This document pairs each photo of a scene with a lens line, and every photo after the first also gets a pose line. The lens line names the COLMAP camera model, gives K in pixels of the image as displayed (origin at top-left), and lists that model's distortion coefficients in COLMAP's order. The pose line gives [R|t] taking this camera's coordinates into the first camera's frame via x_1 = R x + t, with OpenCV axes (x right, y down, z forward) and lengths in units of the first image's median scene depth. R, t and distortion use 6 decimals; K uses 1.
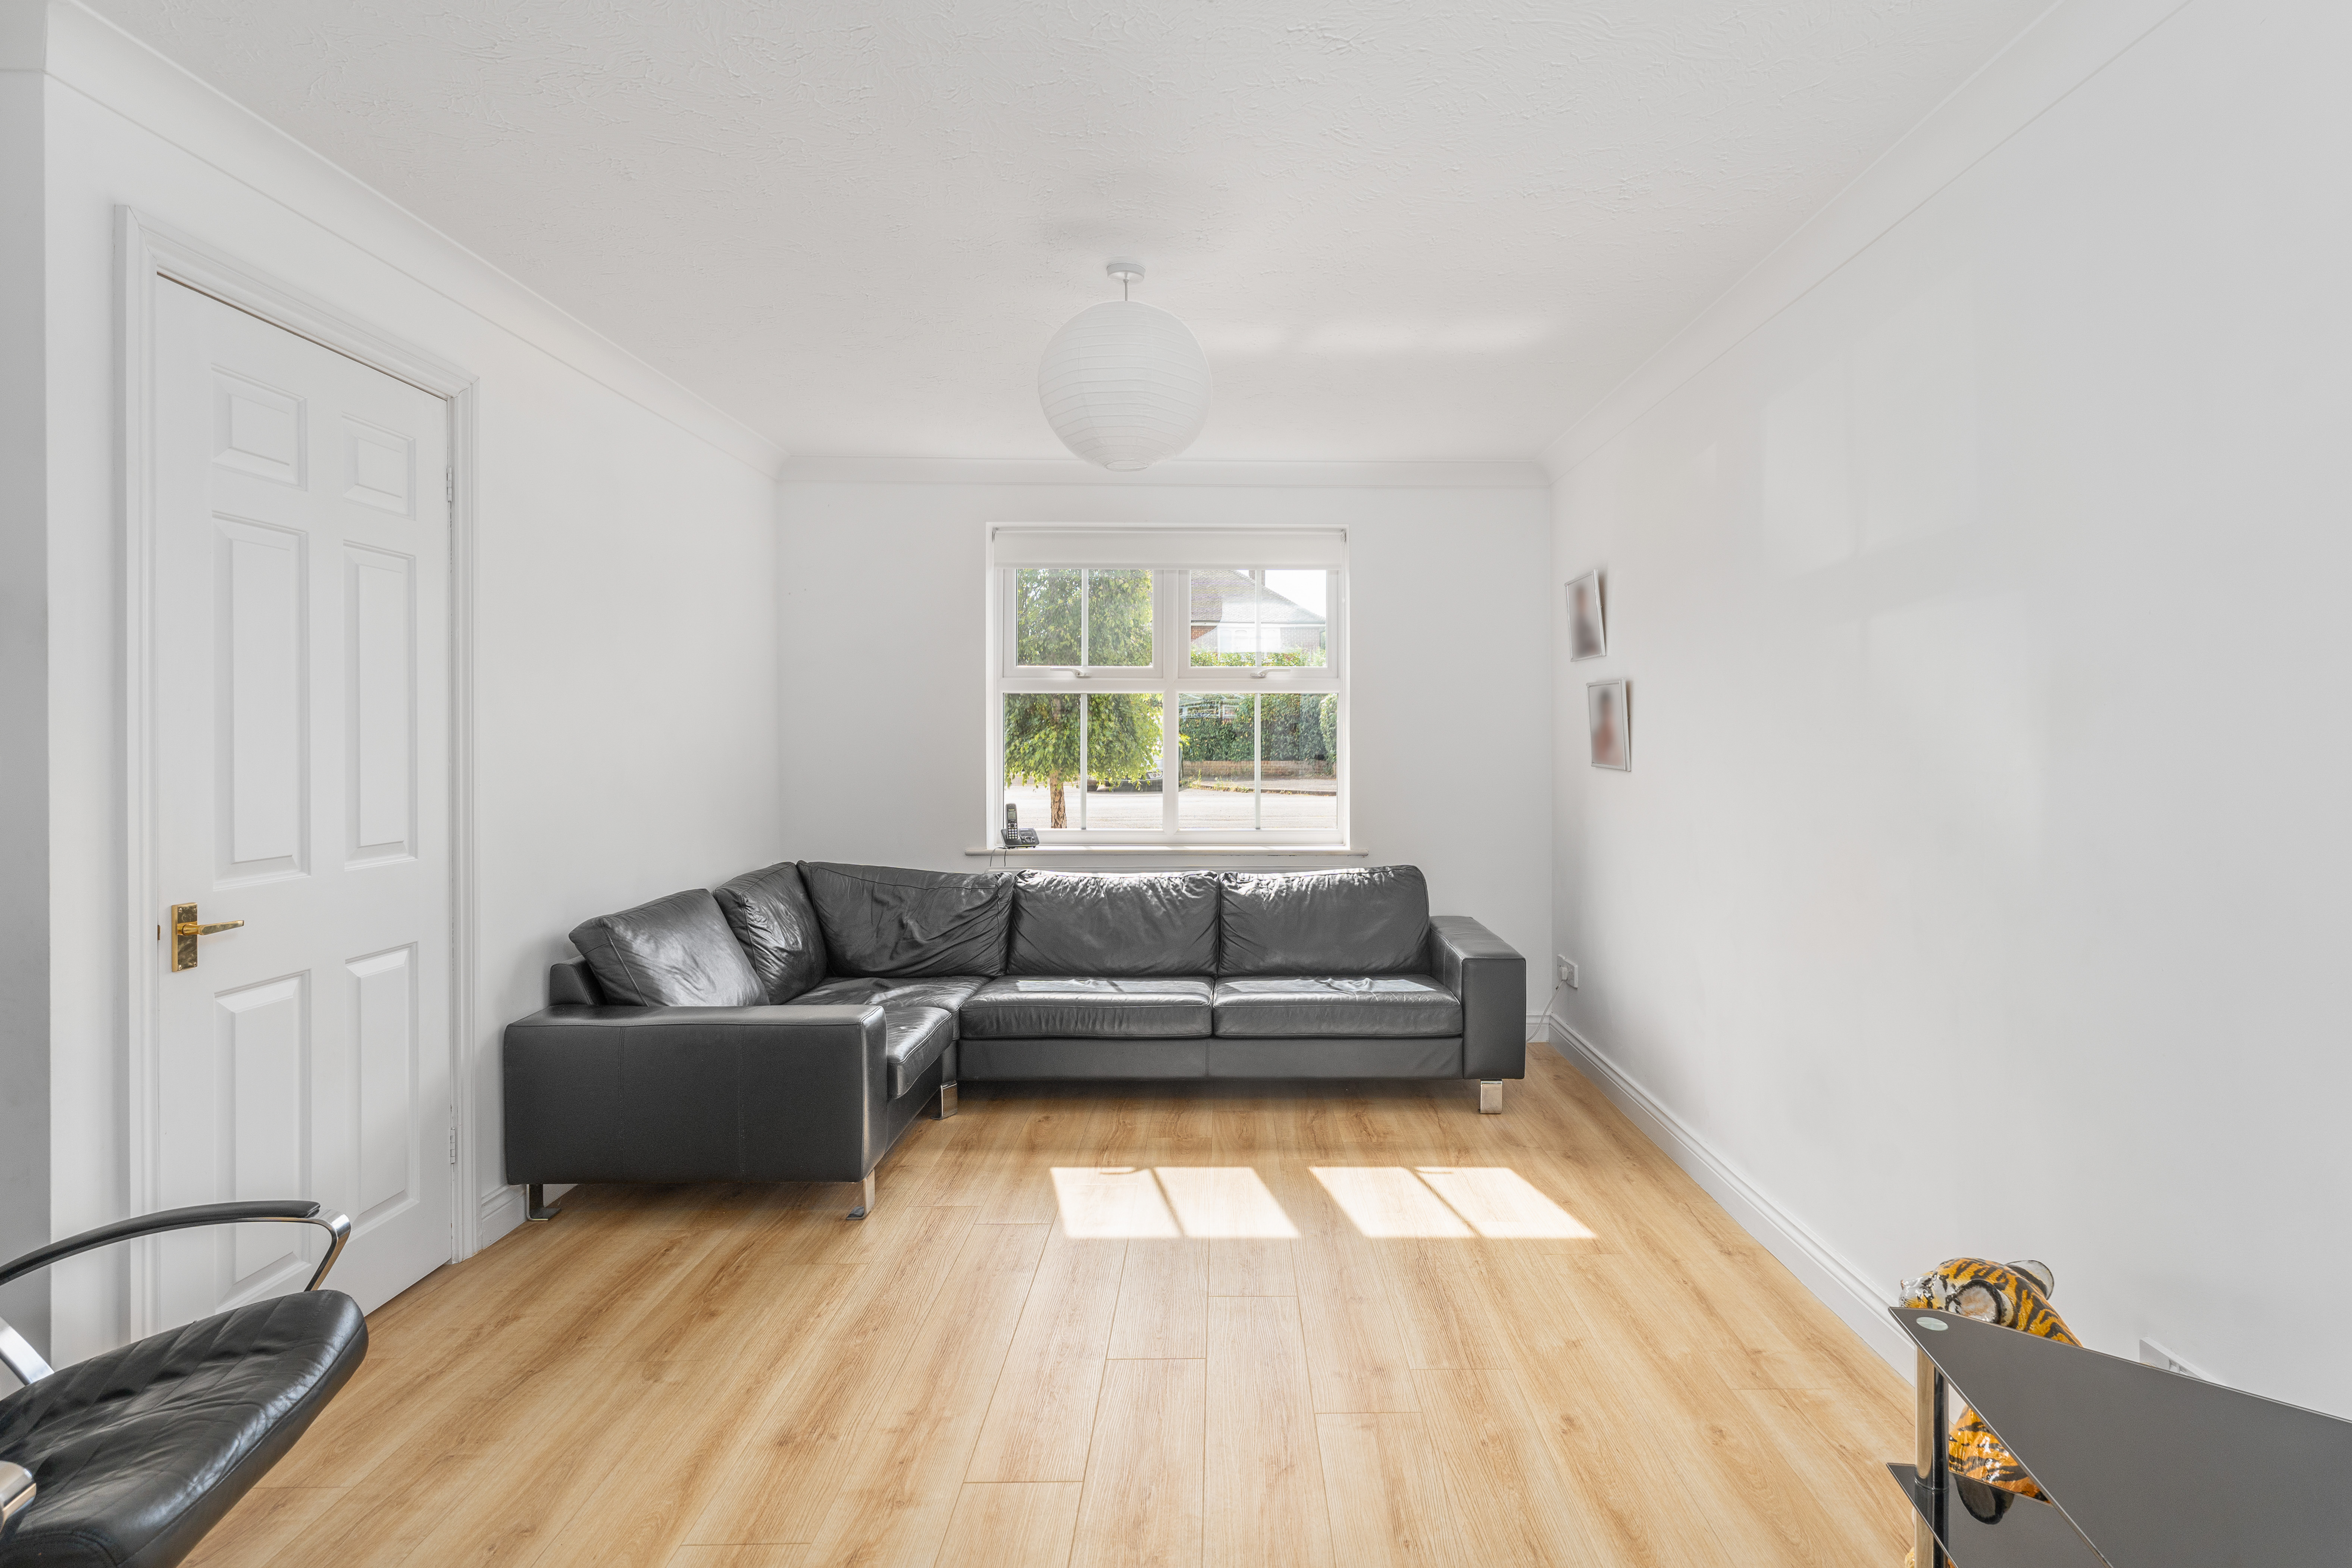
lens RADIAL K [[1125.5, 0, 1211.9], [0, 1125.5, 741.7], [0, 0, 1]] dist [0.001338, 0.000685]
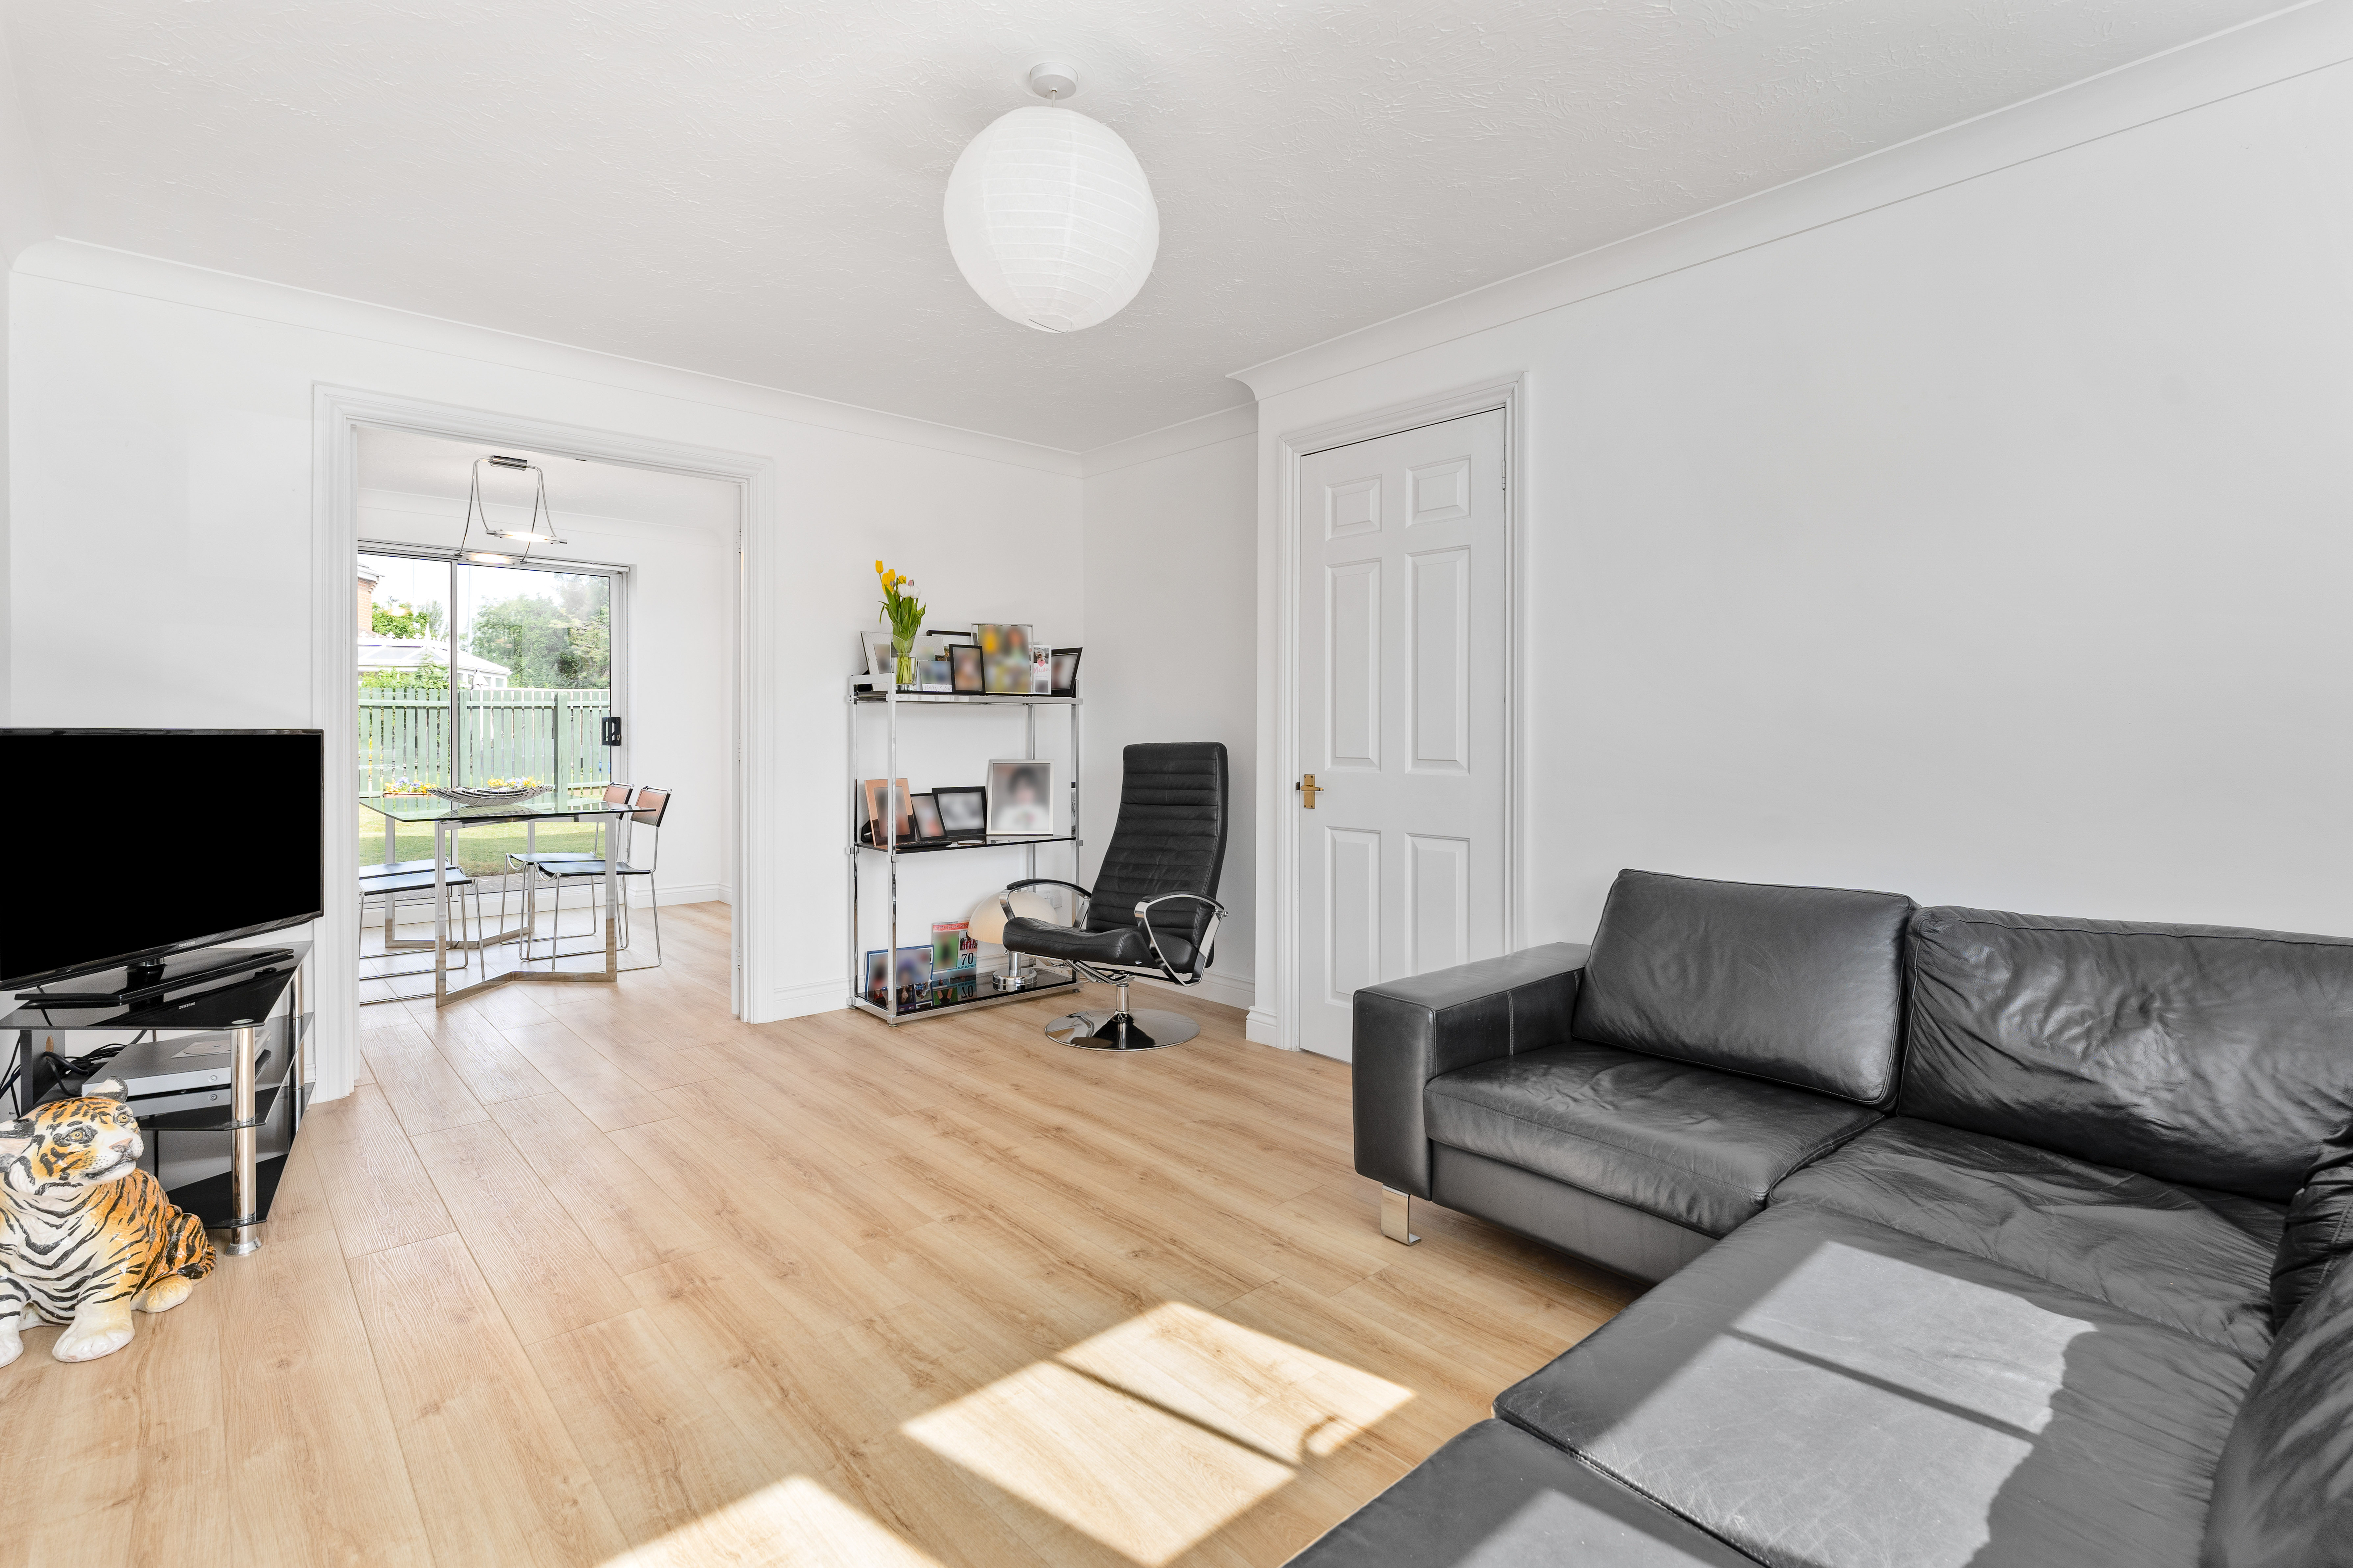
lens RADIAL K [[1126.0, 0, 1212.4], [0, 1126.0, 741.7], [0, 0, 1]] dist [0.001338, 0.000685]
pose [[-0.711157, 0.005924, -0.703008, 0.506571], [-0.002003, 0.999943, 0.010453, 0.061456], [0.703030, 0.008842, -0.711105, 2.029080]]
